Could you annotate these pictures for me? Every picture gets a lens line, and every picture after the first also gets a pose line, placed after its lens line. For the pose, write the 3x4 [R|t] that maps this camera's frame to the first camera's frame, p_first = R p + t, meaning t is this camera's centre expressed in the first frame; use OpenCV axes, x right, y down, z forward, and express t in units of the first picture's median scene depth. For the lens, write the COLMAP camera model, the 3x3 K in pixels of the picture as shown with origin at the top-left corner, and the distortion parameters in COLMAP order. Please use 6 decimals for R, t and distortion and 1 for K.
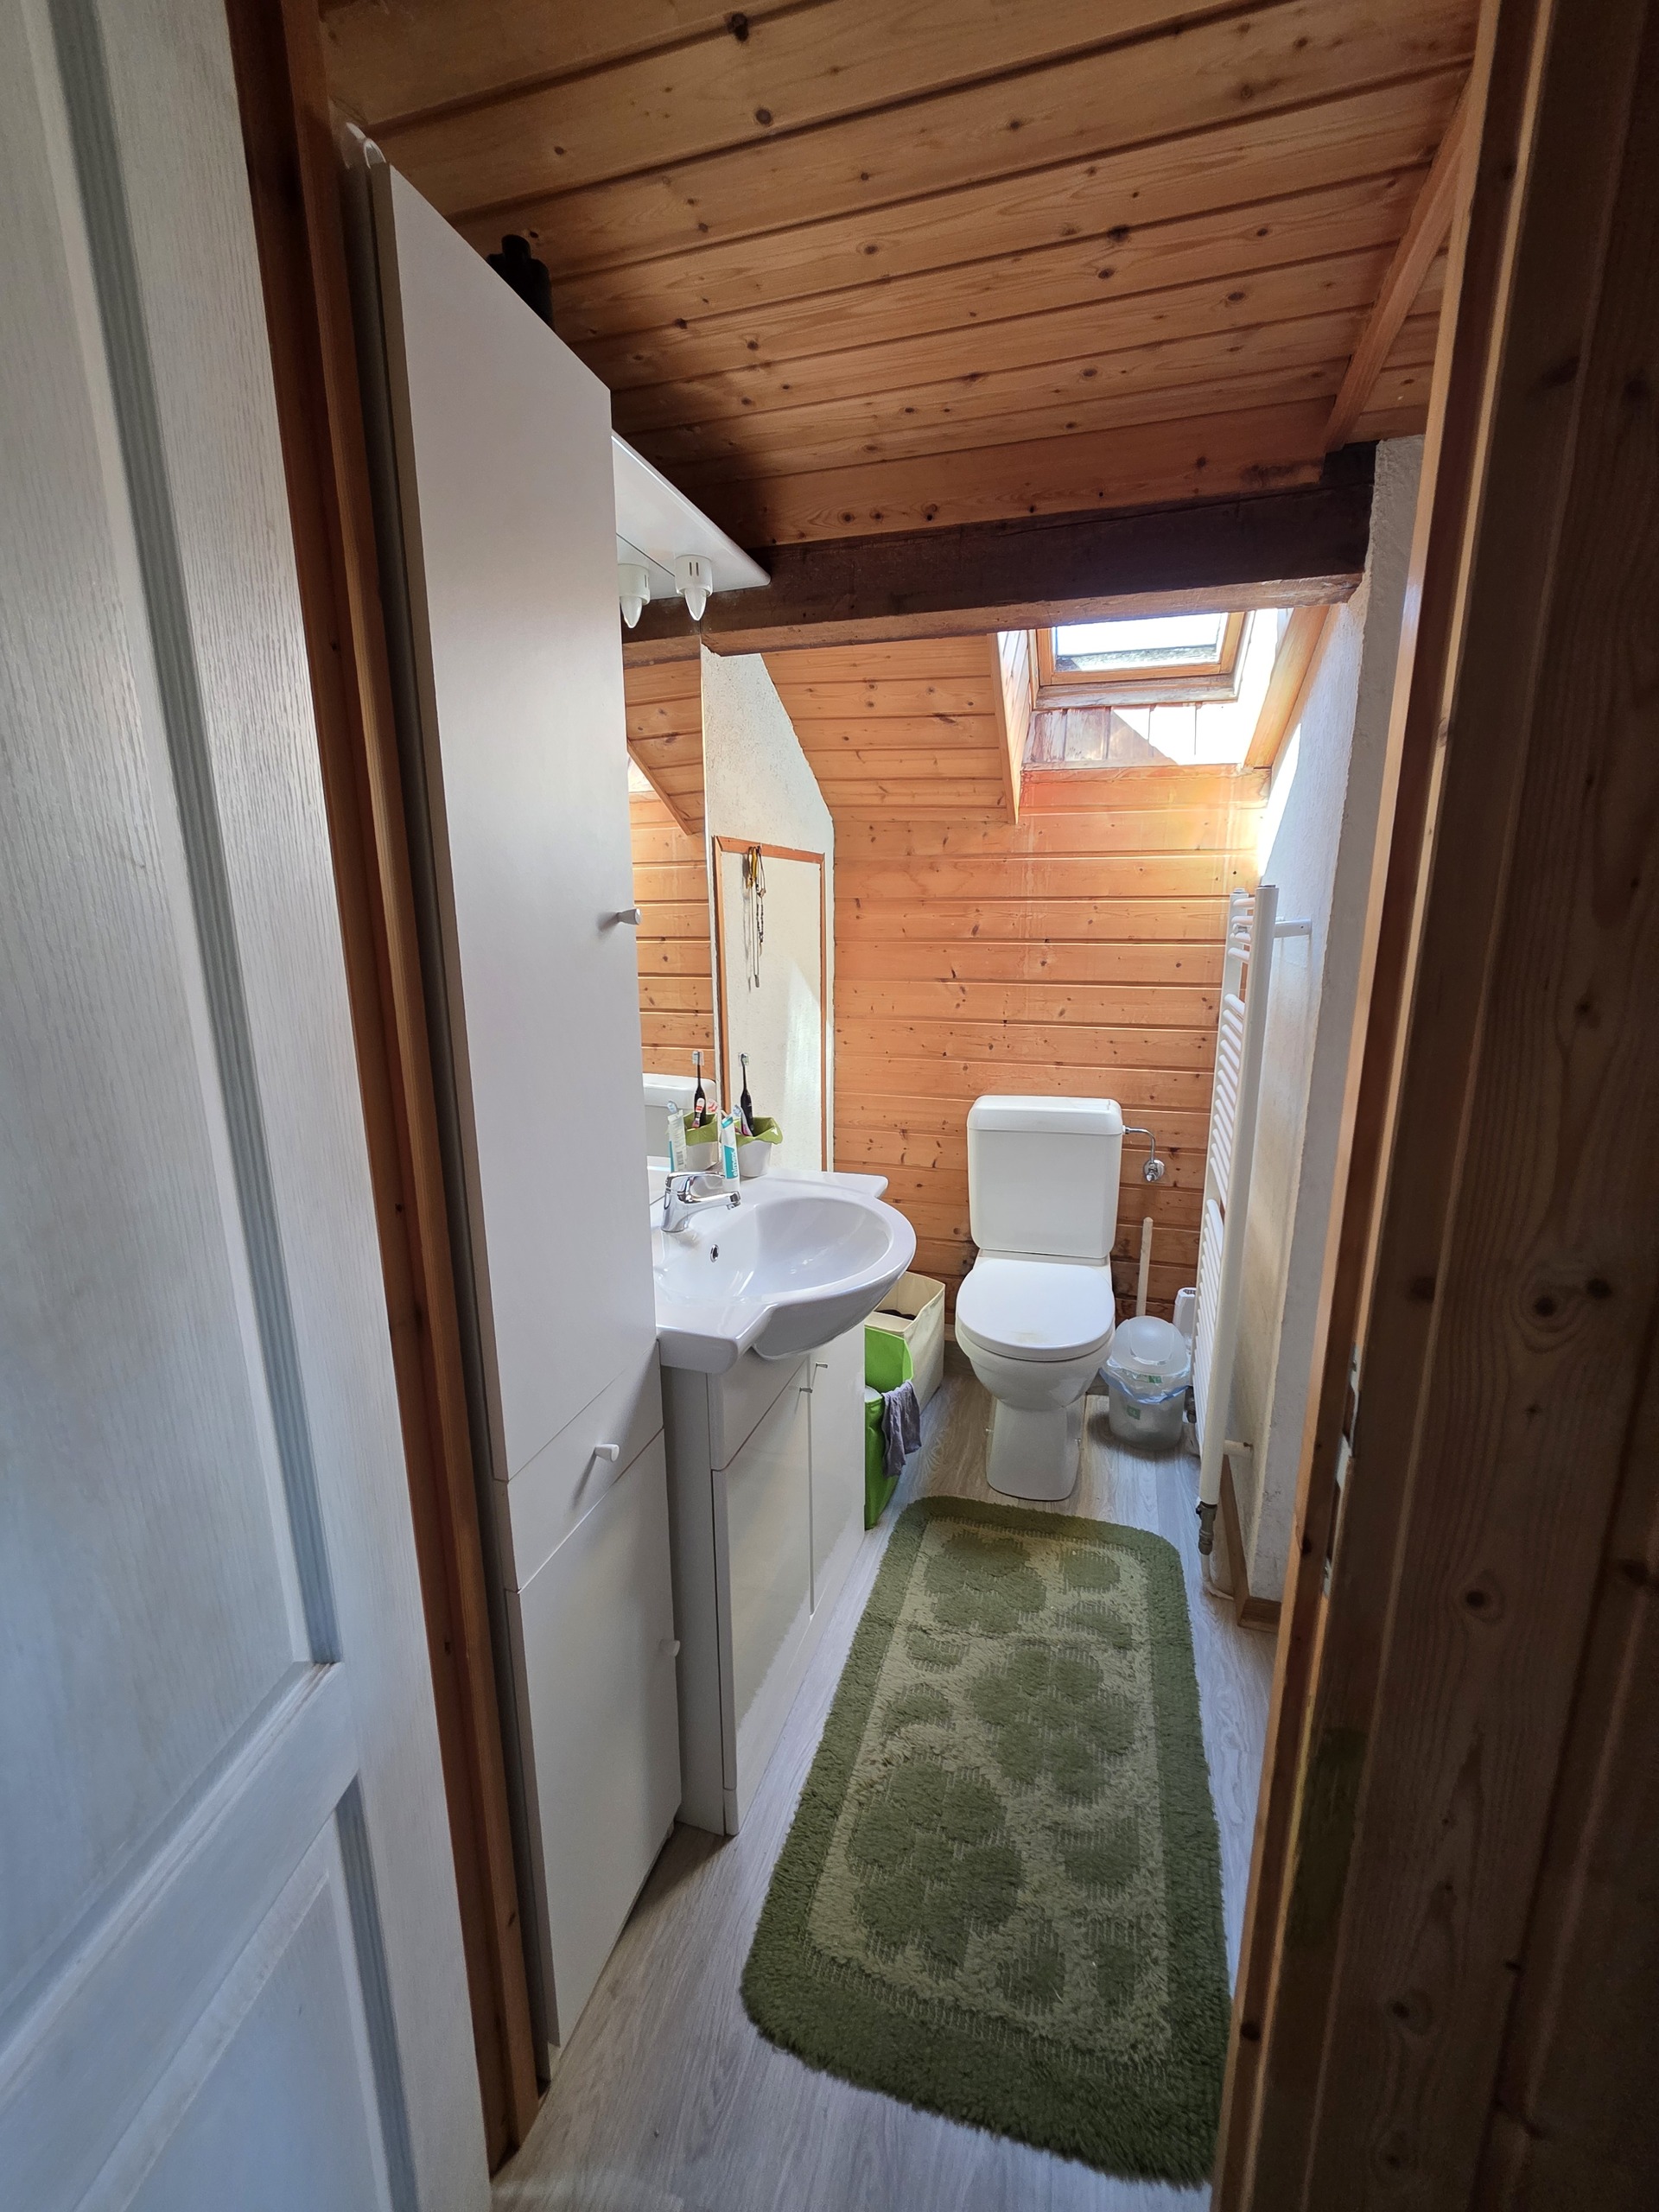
lens RADIAL K [[881.9, 0, 837.8], [0, 881.9, 1104.3], [0, 0, 1]] dist [0.003031, -0.000257]
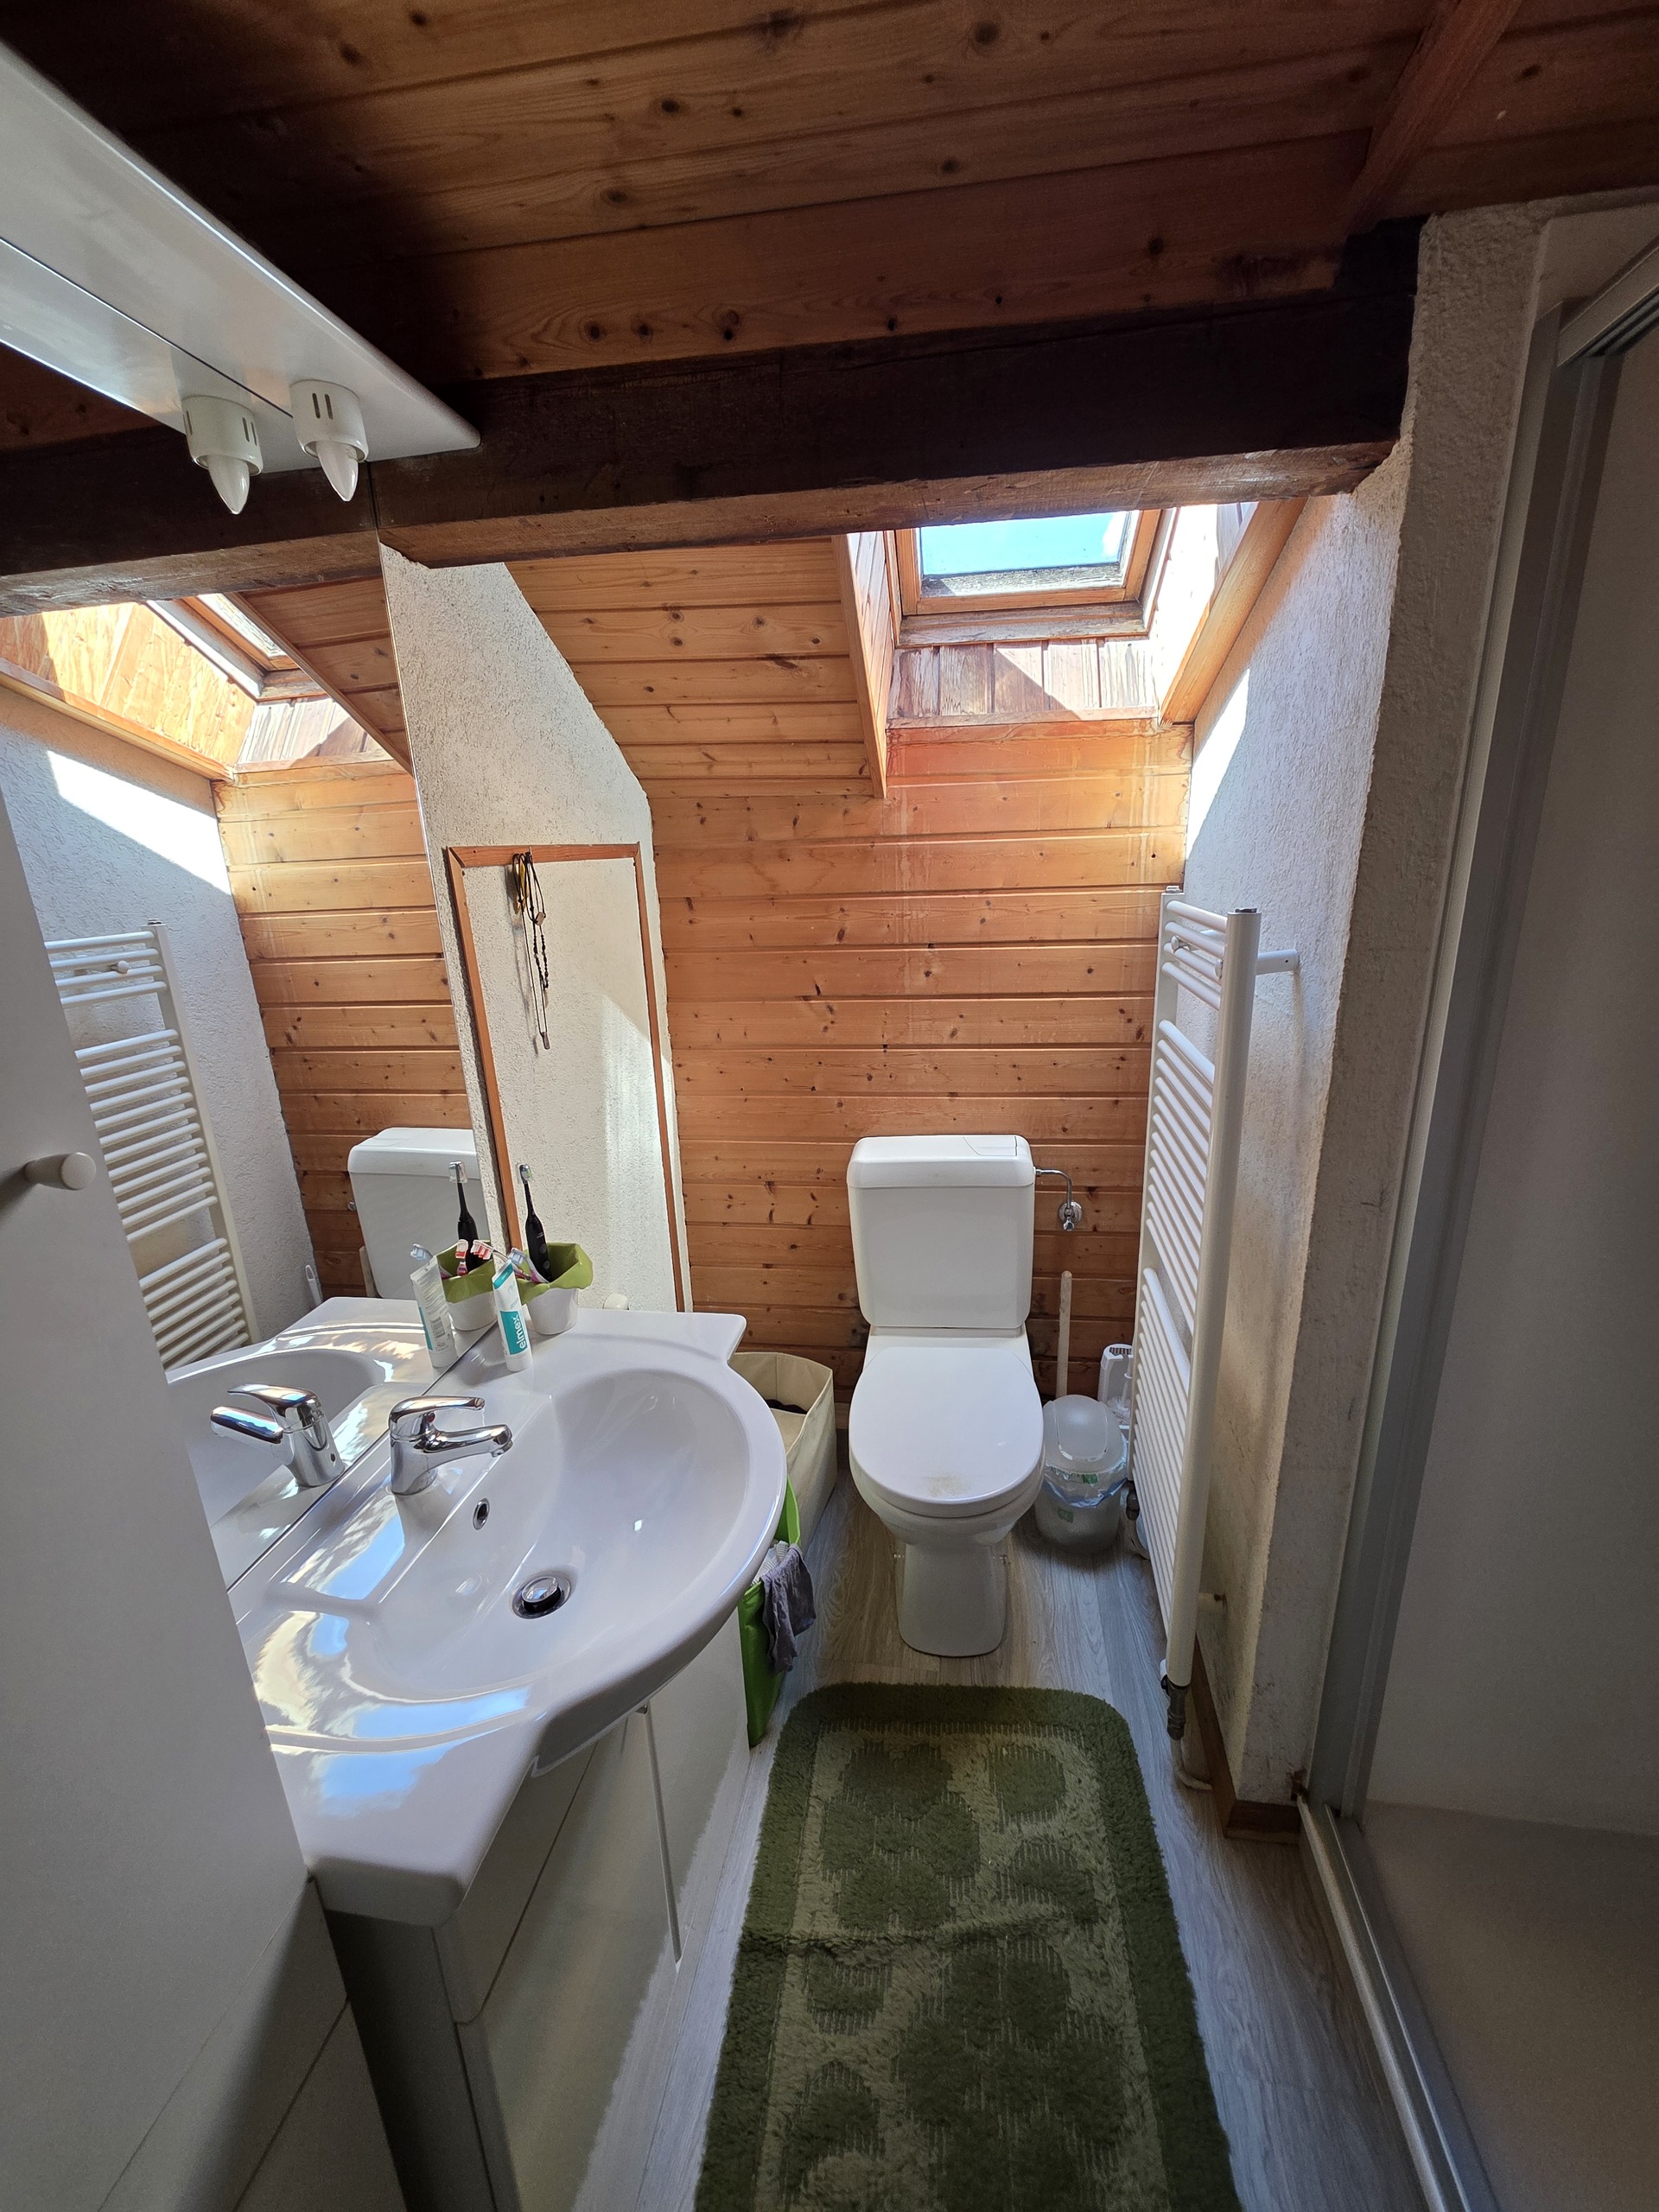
lens RADIAL K [[881.9, 0, 837.8], [0, 881.9, 1104.3], [0, 0, 1]] dist [0.003031, -0.000257]
pose [[0.987977, -0.072853, 0.136360, 0.038071], [0.063951, 0.995595, 0.068566, -0.113084], [-0.140755, -0.059022, 0.988284, 0.235720]]
